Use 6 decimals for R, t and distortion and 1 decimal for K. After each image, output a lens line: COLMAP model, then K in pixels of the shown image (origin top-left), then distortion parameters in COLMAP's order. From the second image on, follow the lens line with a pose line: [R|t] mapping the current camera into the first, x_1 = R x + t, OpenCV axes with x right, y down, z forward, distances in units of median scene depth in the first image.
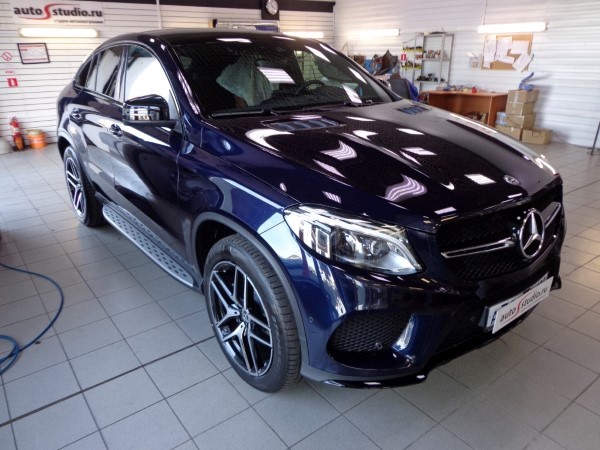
lens RADIAL K [[447.5, 0, 301.3], [0, 447.5, 223.8], [0, 0, 1]] dist [0.009882, -0.002900]
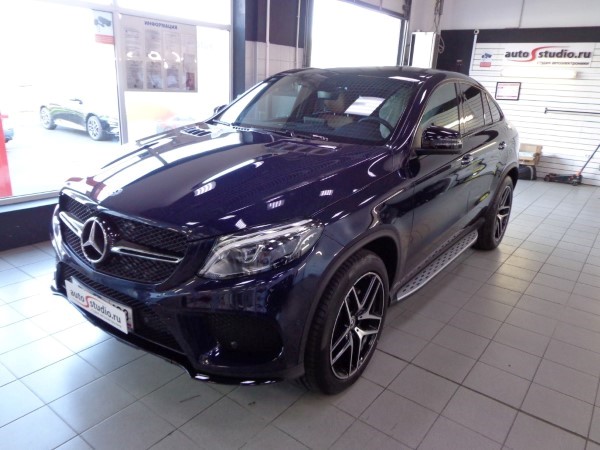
lens RADIAL K [[447.5, 0, 301.3], [0, 447.5, 223.8], [0, 0, 1]] dist [0.009882, -0.002900]
pose [[0.256804, 0.319565, -0.912102, 0.389370], [-0.396223, 0.895606, 0.202229, -0.104365], [0.881510, 0.309463, 0.356614, 0.247771]]
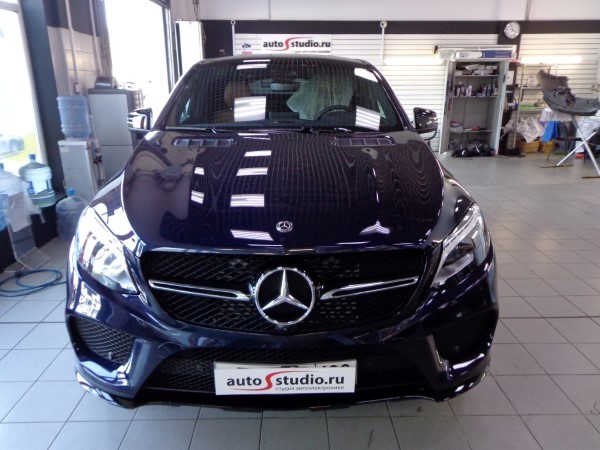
lens RADIAL K [[447.5, 0, 301.3], [0, 447.5, 223.8], [0, 0, 1]] dist [0.009882, -0.002900]
pose [[0.804369, 0.193844, -0.561619, 0.229315], [-0.223741, 0.974519, 0.015908, -0.029214], [0.550392, 0.112861, 0.827243, 0.078022]]
